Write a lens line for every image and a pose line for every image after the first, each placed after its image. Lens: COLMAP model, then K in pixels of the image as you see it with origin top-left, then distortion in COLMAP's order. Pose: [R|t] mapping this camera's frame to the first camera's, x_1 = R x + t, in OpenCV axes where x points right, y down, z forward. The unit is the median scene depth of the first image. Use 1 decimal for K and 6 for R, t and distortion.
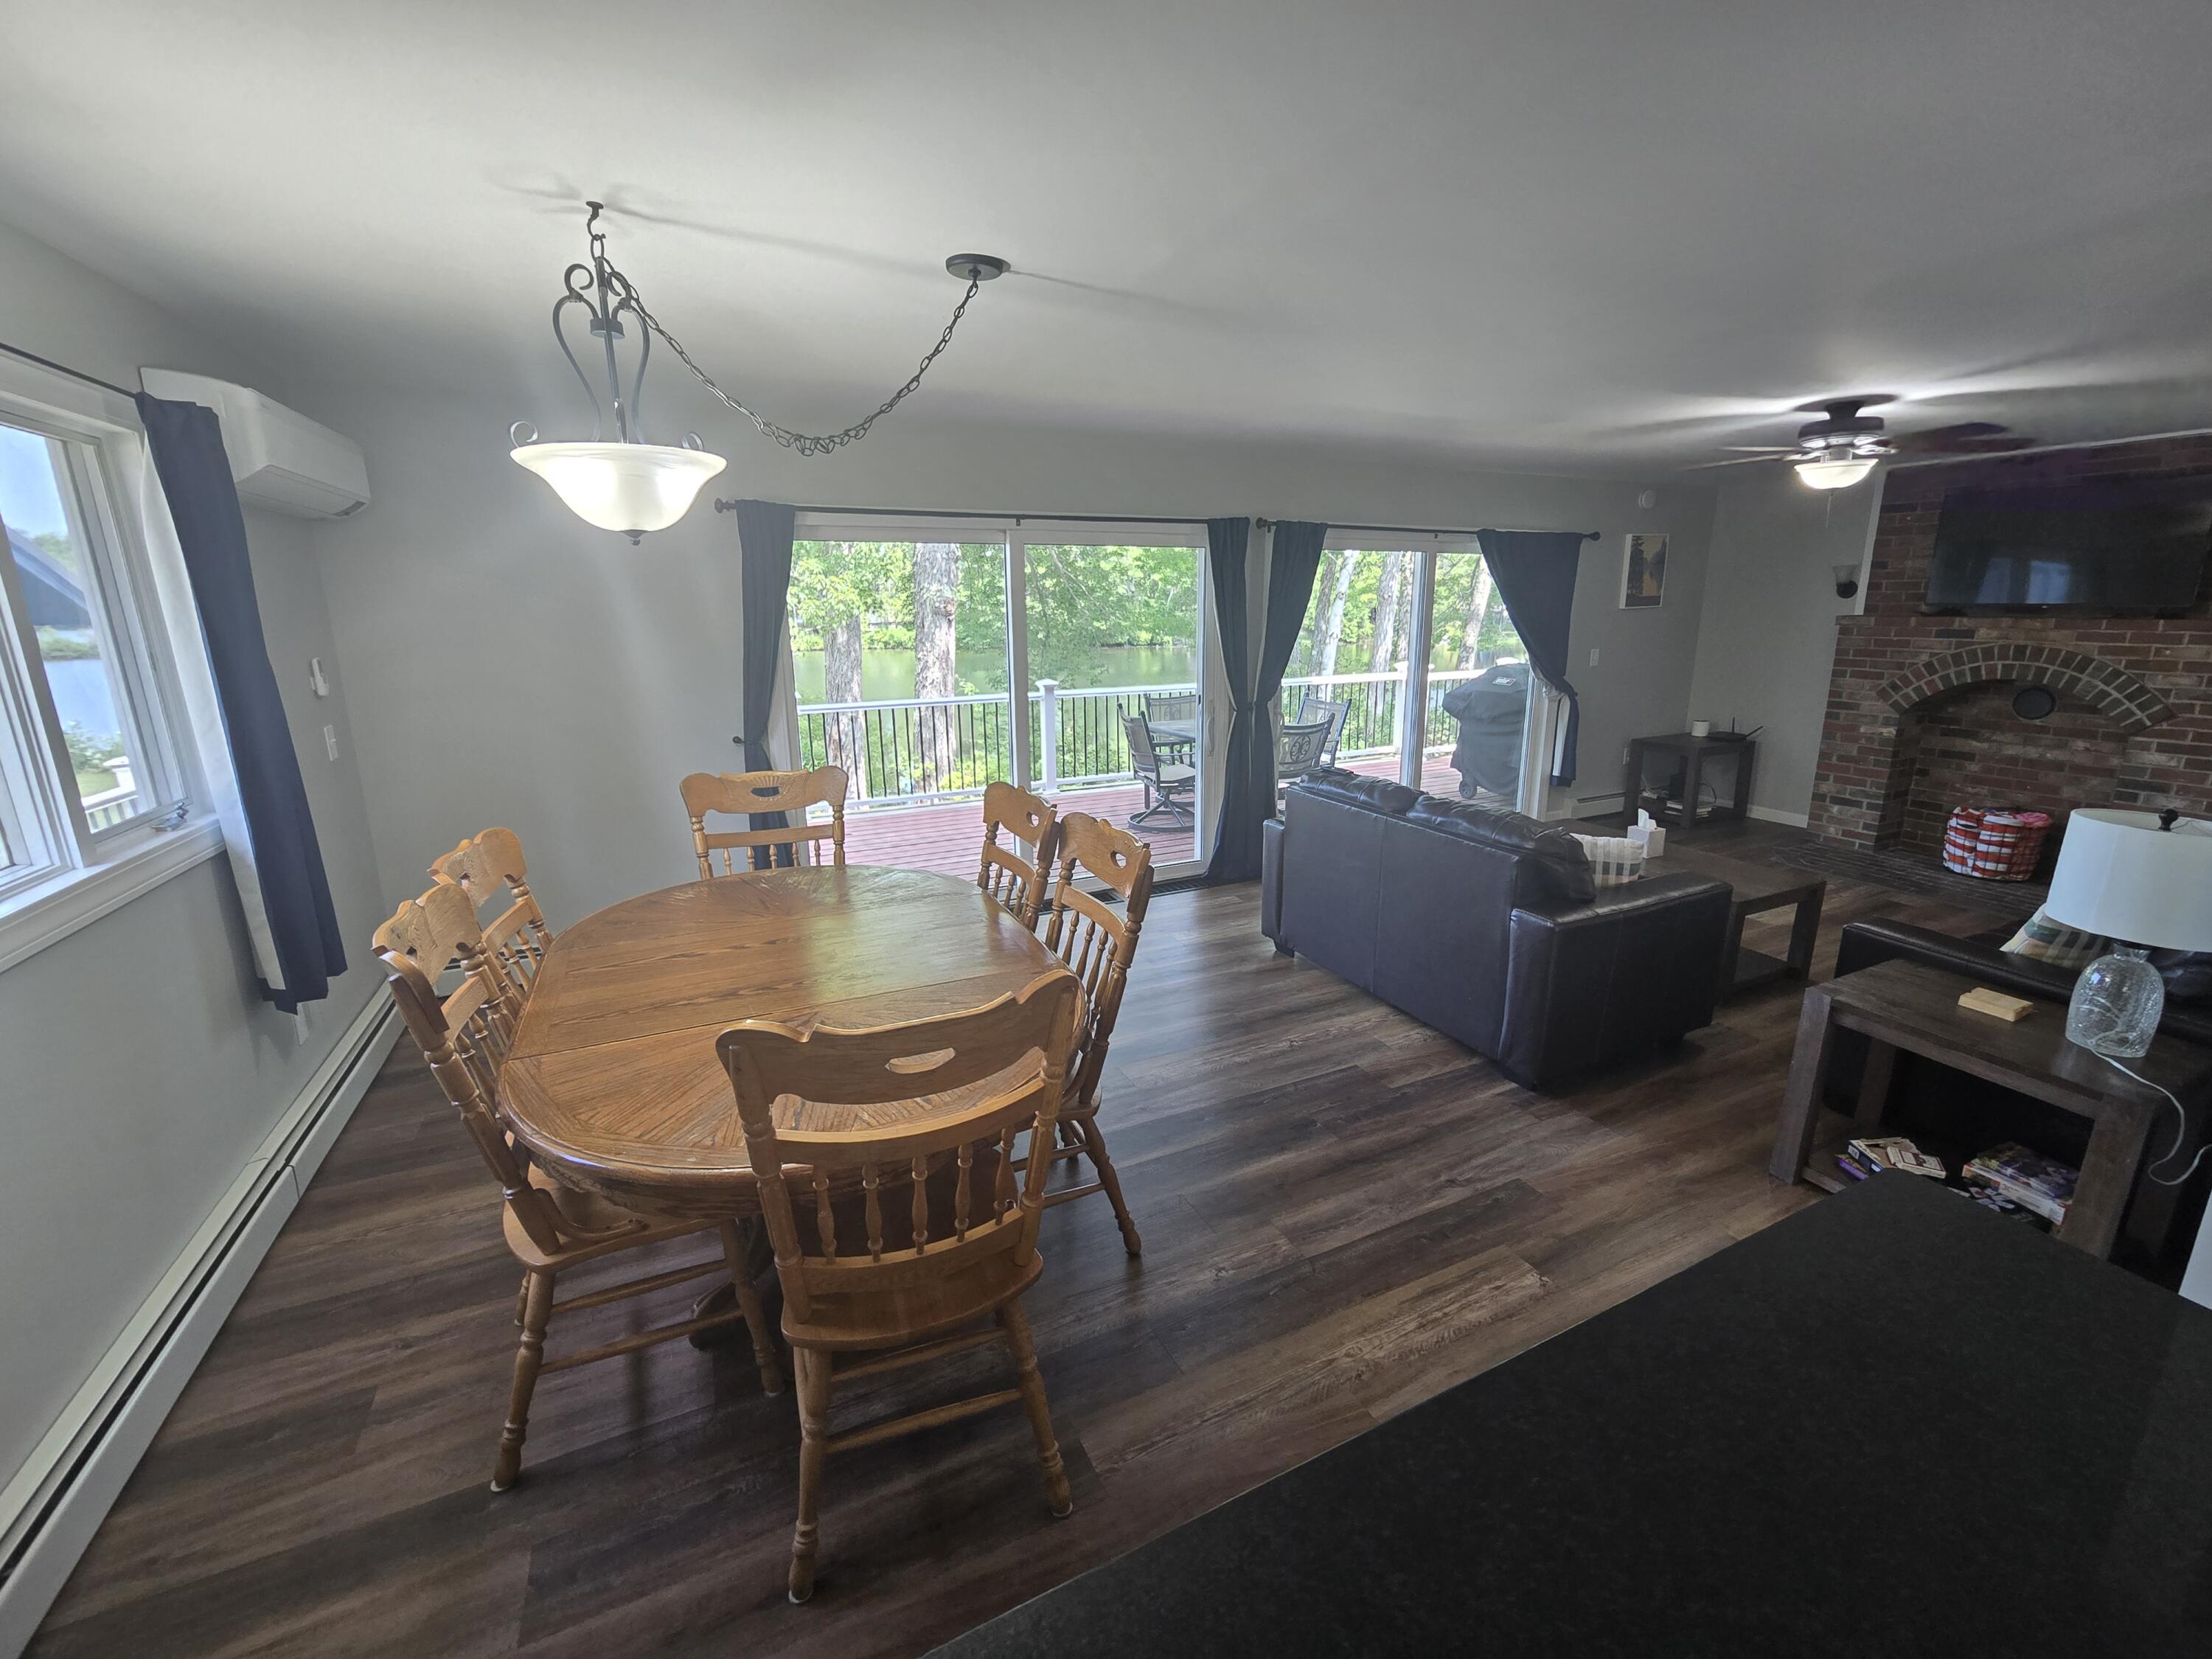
lens RADIAL K [[912.7, 0, 1108.8], [0, 912.7, 825.1], [0, 0, 1]] dist [-0.004759, 0.000947]
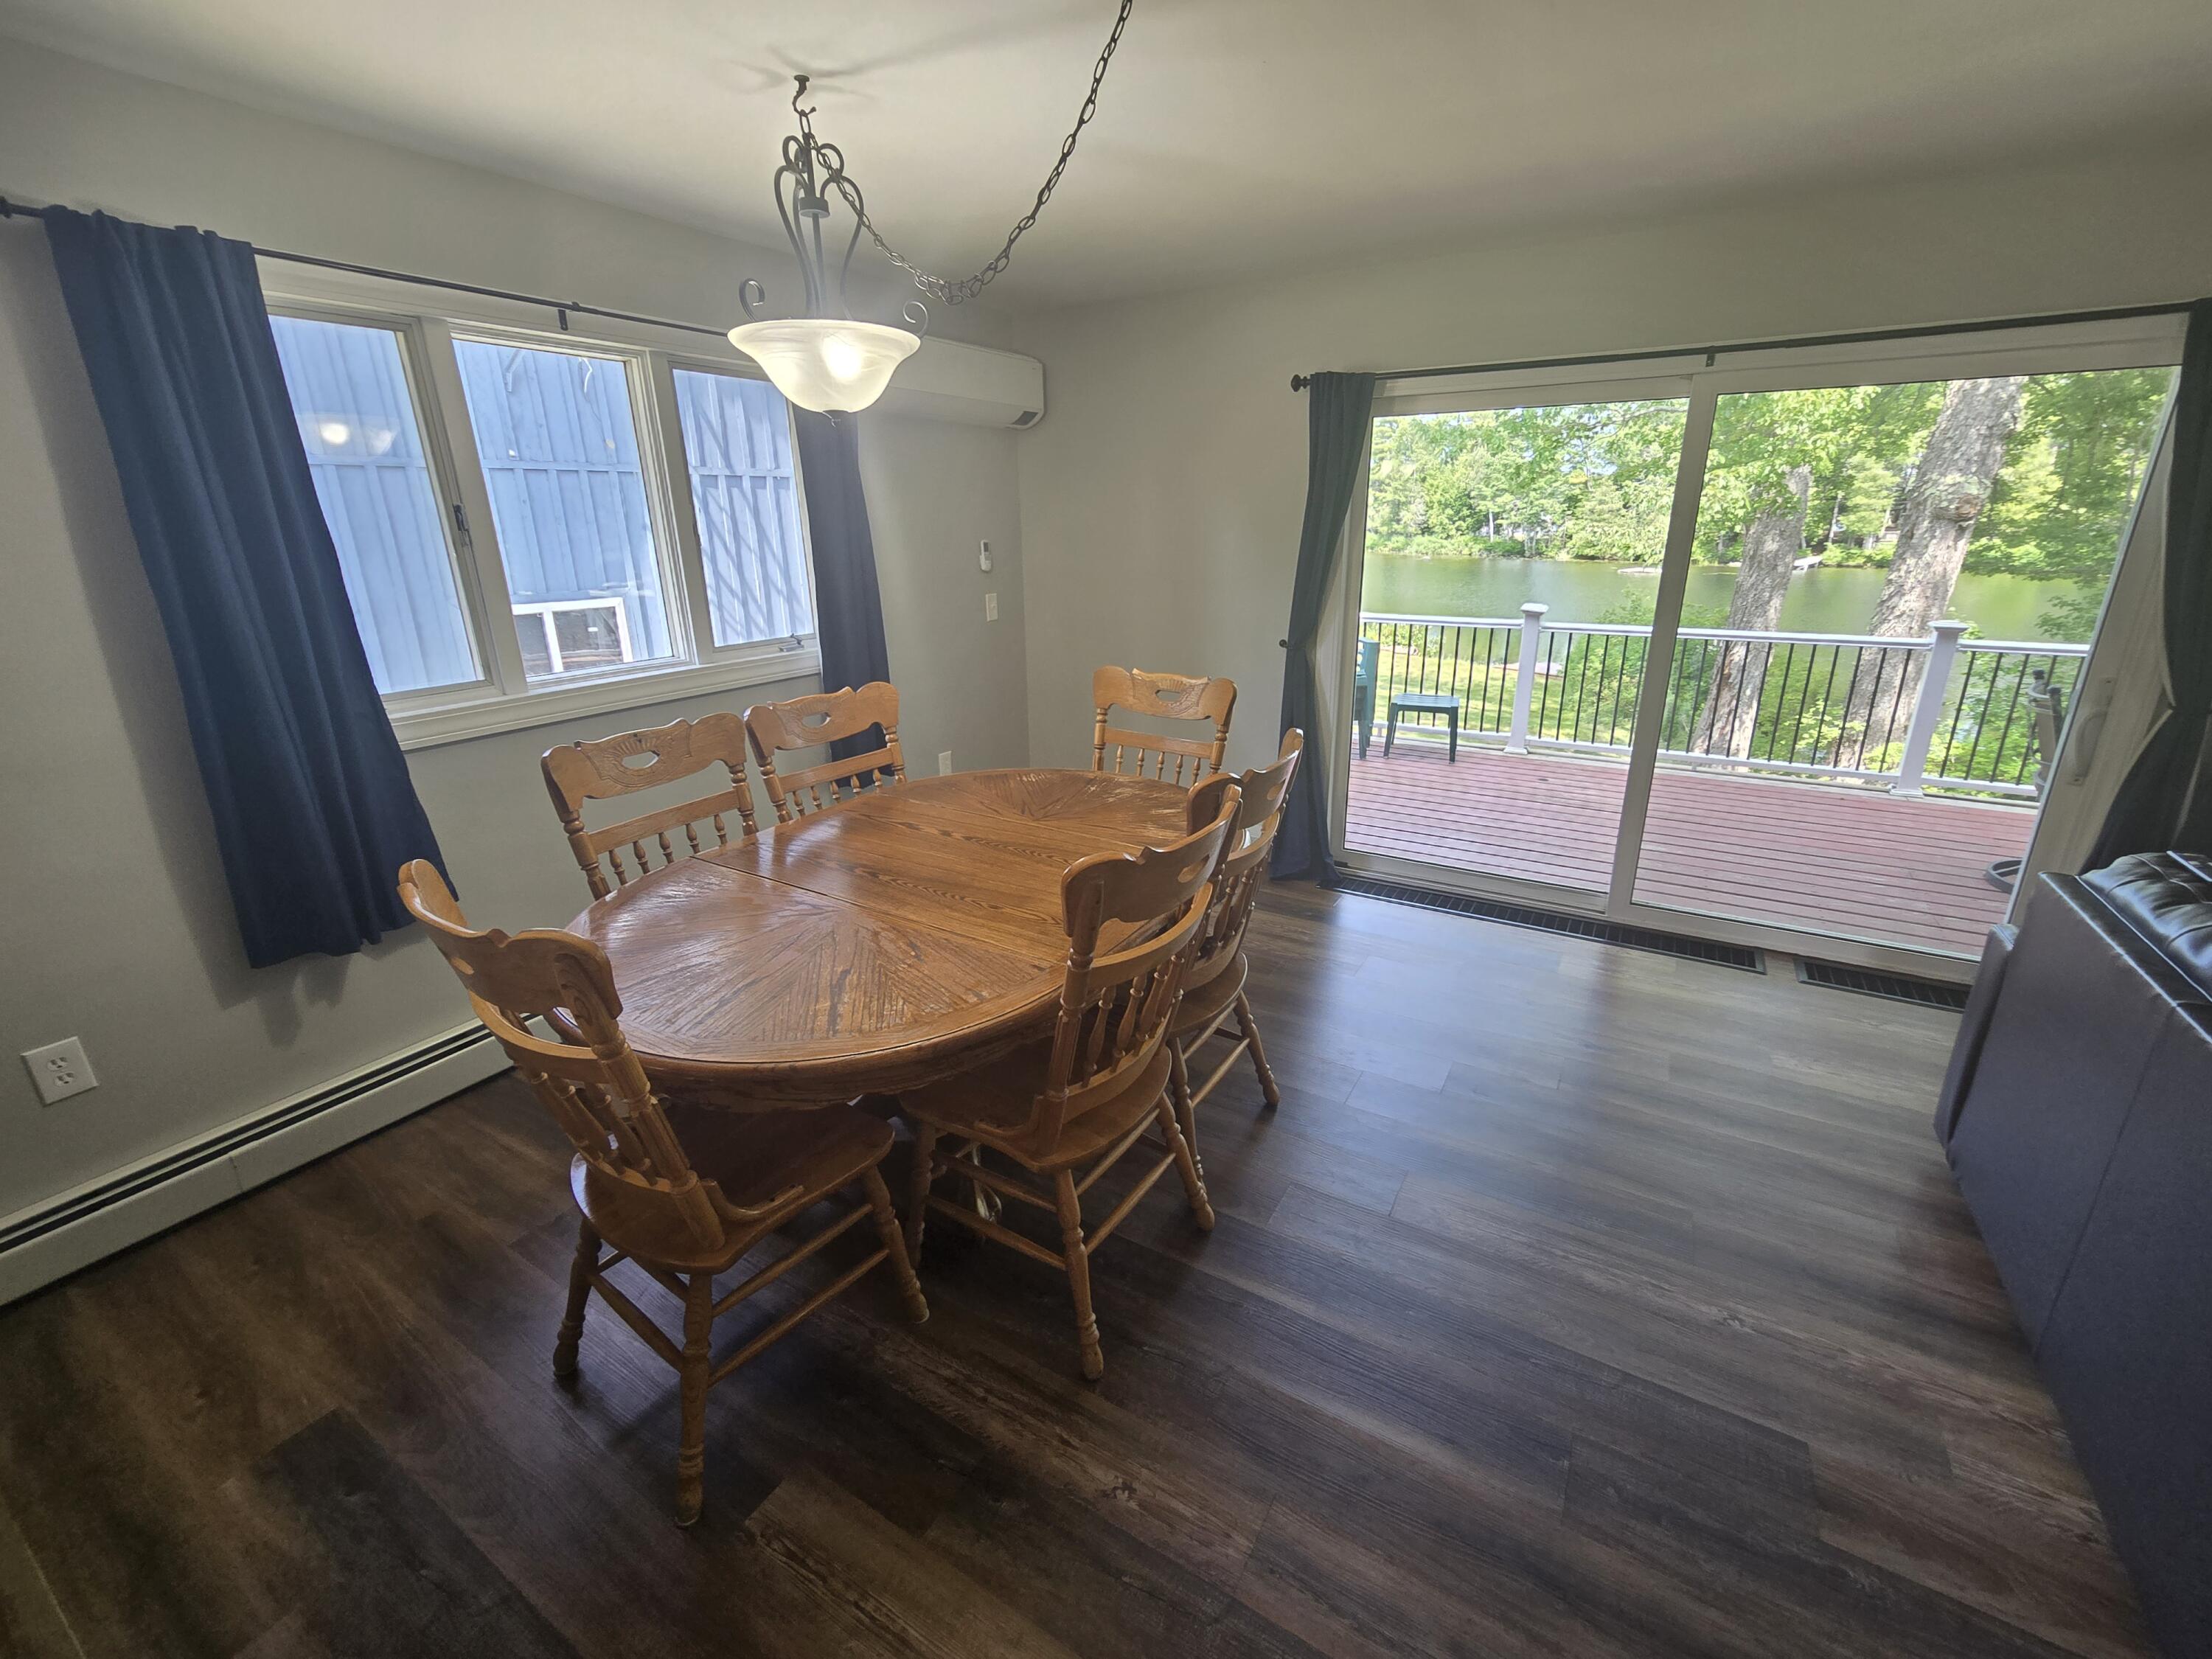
lens RADIAL K [[912.7, 0, 1117.8], [0, 912.7, 818.5], [0, 0, 1]] dist [-0.004759, 0.000947]
pose [[0.557536, 0.261561, -0.787870, 0.354670], [-0.190606, 0.964045, 0.185166, -0.075651], [0.807975, 0.046936, 0.587345, 0.395242]]
